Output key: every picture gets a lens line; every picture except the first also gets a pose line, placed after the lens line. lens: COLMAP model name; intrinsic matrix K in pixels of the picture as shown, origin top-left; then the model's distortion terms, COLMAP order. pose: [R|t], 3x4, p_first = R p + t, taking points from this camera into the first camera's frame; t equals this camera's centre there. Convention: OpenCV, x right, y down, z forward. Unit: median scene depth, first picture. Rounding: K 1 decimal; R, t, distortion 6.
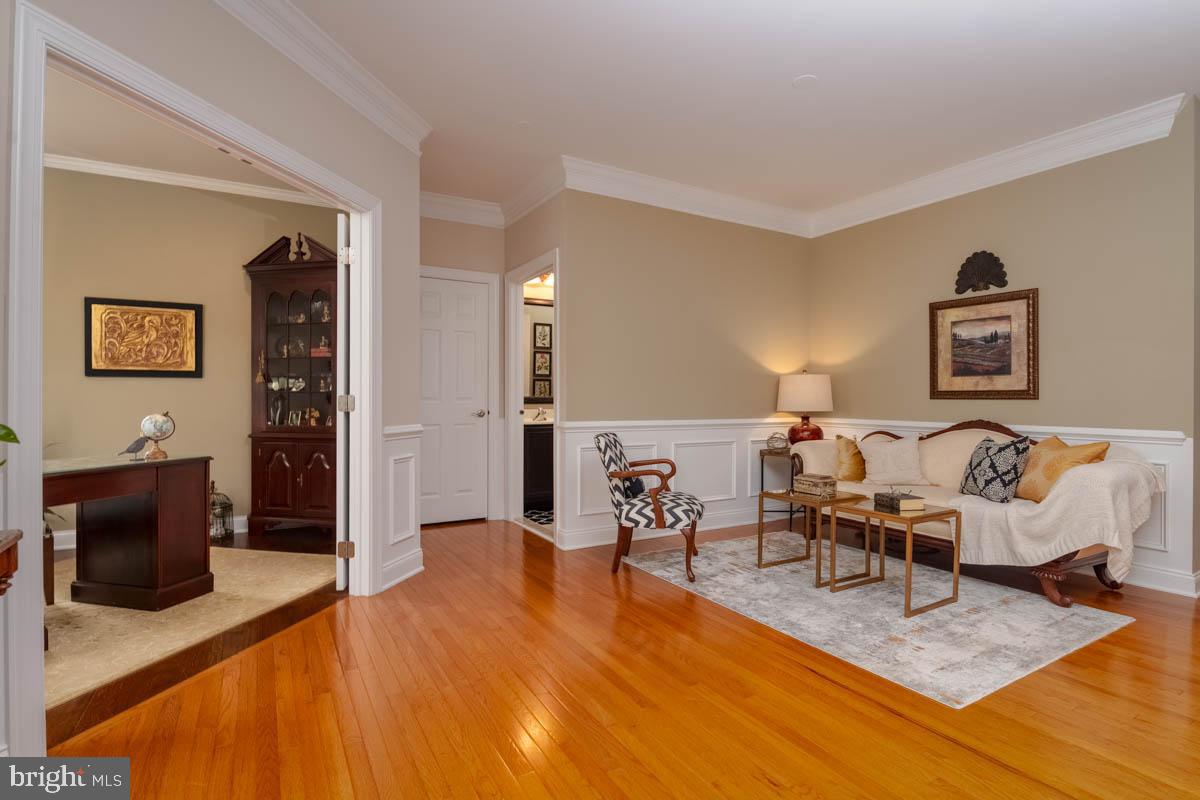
lens RADIAL K [[565.8, 0, 600.0], [0, 565.8, 400.0], [0, 0, 1]] dist [-0.026365, 0.000028]
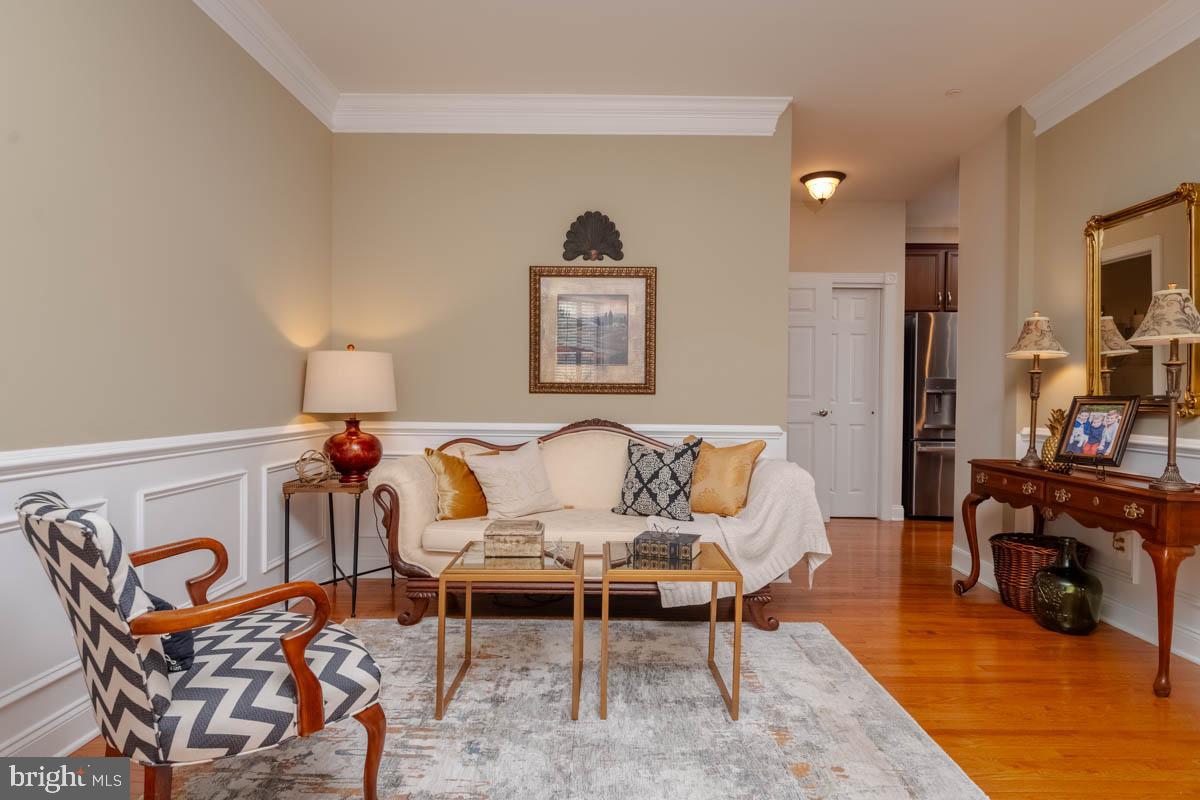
lens RADIAL K [[662.4, 0, 600.0], [0, 662.4, 400.0], [0, 0, 1]] dist [0.000573, 0.000918]
pose [[0.510058, -0.006662, 0.860114, -0.153985], [-0.002854, 0.999951, 0.009438, -0.001238], [-0.860135, -0.007269, 0.510014, 0.528167]]
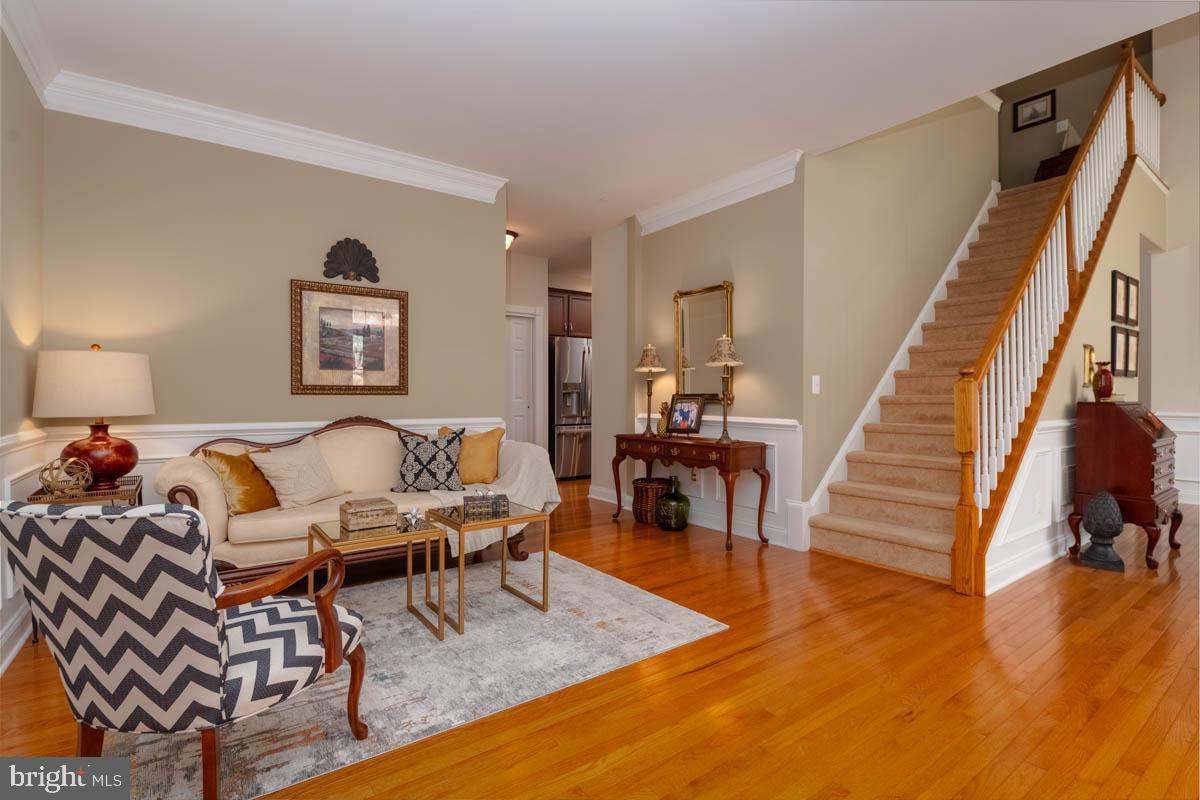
lens RADIAL K [[561.3, 0, 600.0], [0, 561.3, 400.0], [0, 0, 1]] dist [-0.000913, -0.008006]
pose [[-0.097175, -0.011035, 0.995206, -0.329520], [0.002592, 0.999932, 0.011340, -0.002158], [-0.995264, 0.003682, -0.097140, 0.715814]]
